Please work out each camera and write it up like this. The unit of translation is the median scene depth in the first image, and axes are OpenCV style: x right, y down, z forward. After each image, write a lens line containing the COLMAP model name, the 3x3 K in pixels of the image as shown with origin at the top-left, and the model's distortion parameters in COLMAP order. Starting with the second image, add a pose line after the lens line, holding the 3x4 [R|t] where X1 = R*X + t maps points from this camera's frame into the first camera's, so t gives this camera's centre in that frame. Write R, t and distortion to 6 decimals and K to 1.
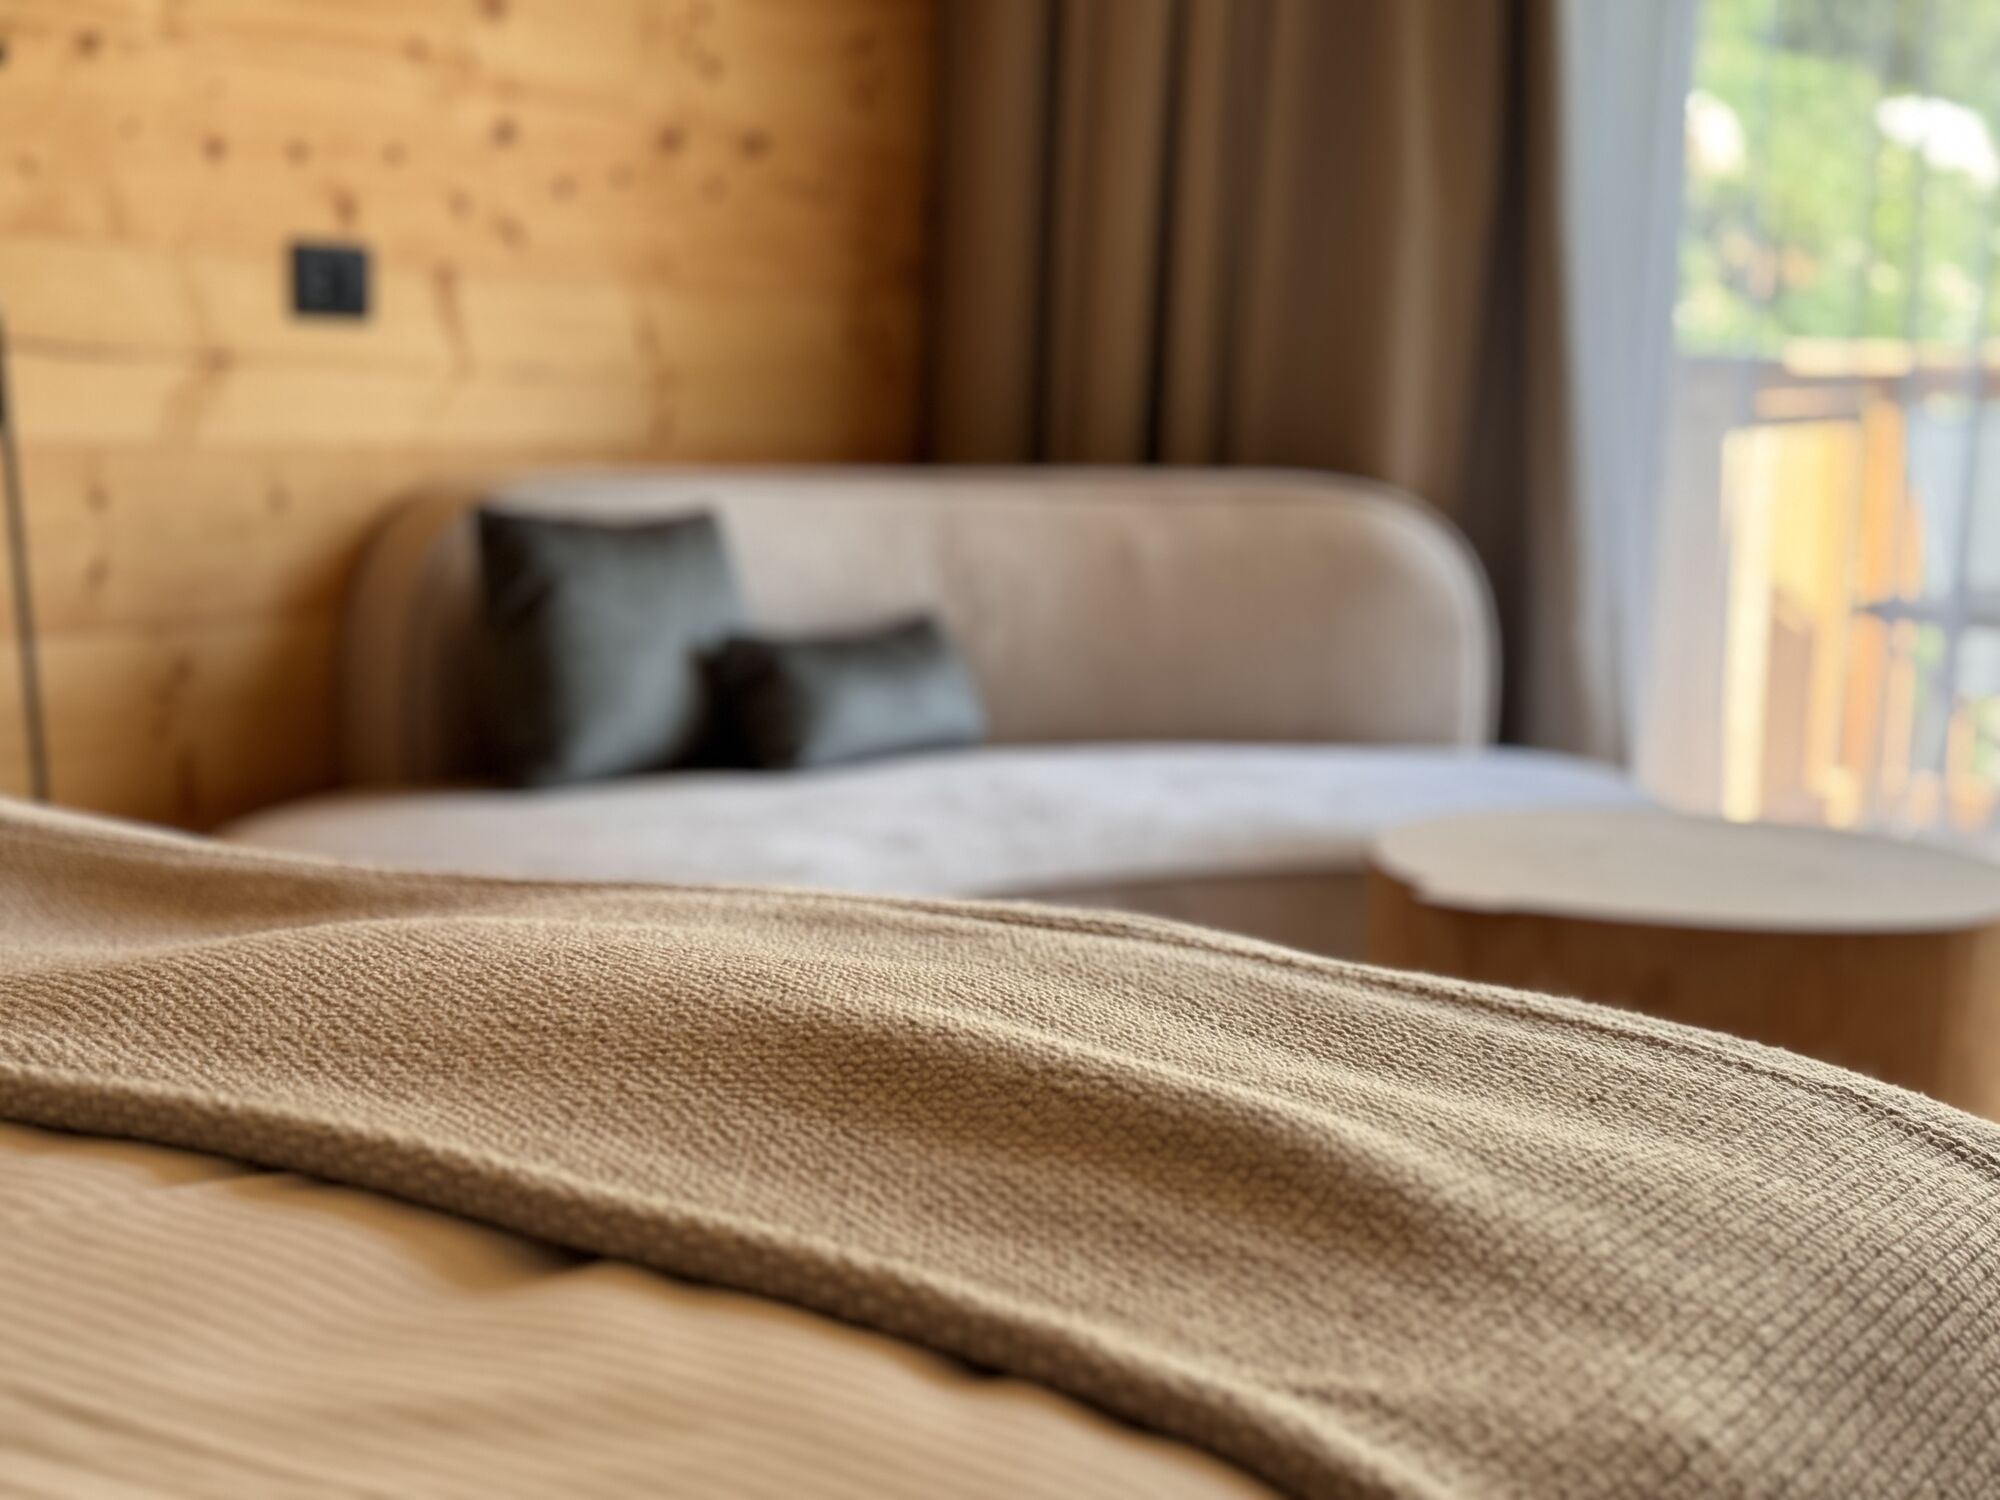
lens RADIAL K [[2781.8, 0, 1000.0], [0, 2781.8, 750.0], [0, 0, 1]] dist [0.199843, -0.342608]
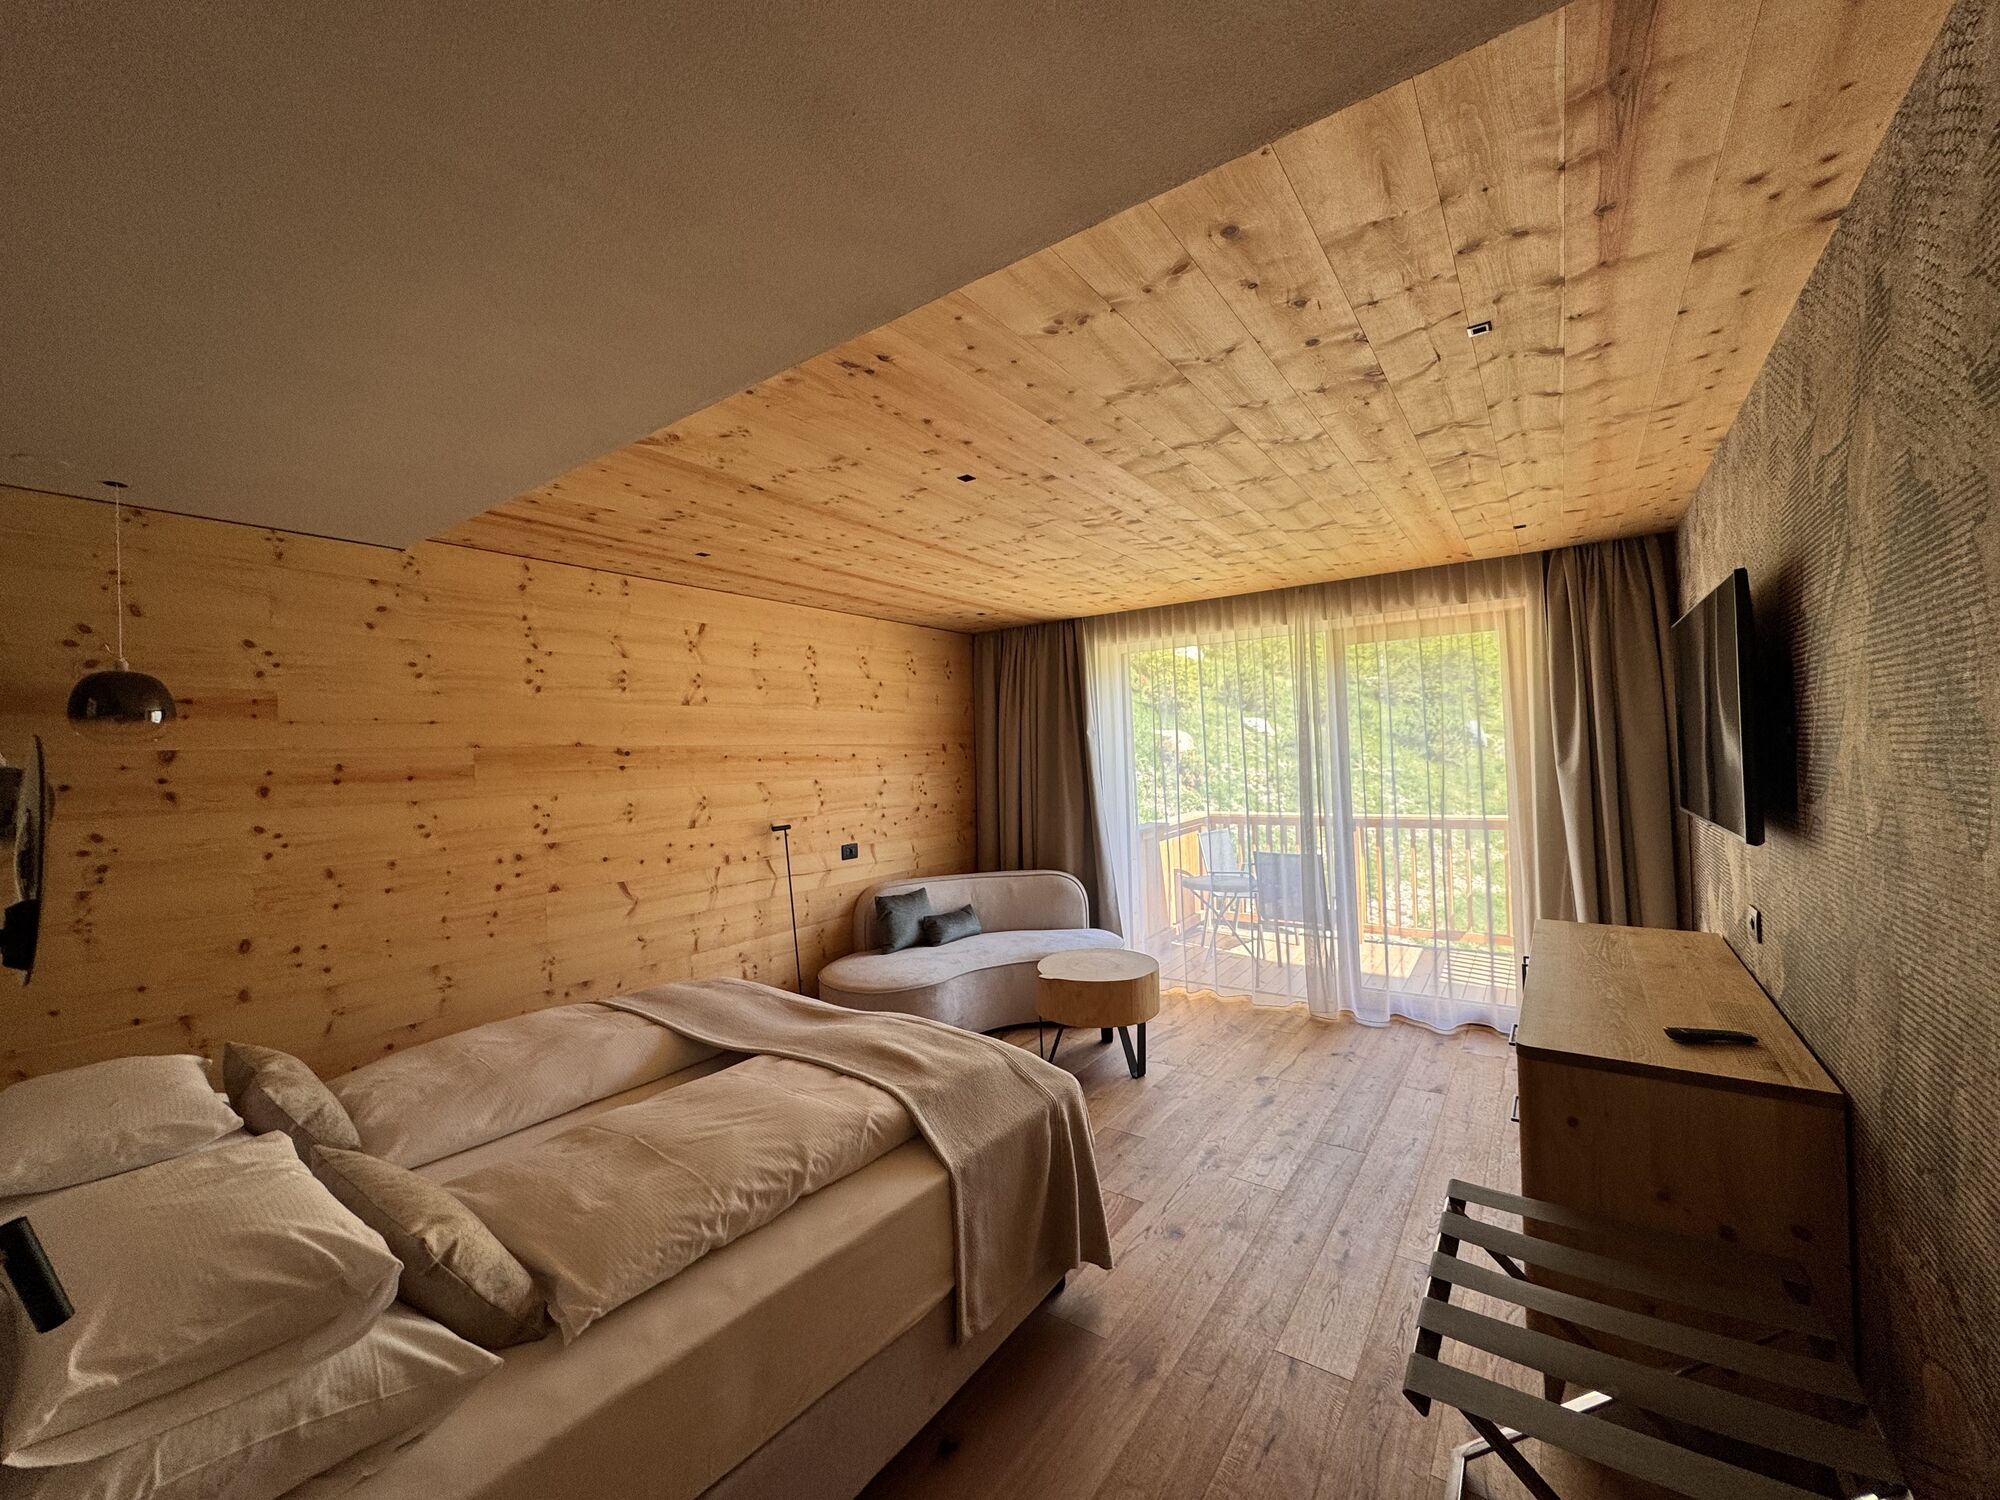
lens RADIAL K [[796.4, 0, 996.8], [0, 796.4, 749.0], [0, 0, 1]] dist [-0.006098, -0.000058]
pose [[0.995688, -0.056542, -0.073538, 0.153471], [0.045270, 0.988129, -0.146806, -0.122577], [0.080965, 0.142844, 0.986428, -0.462495]]
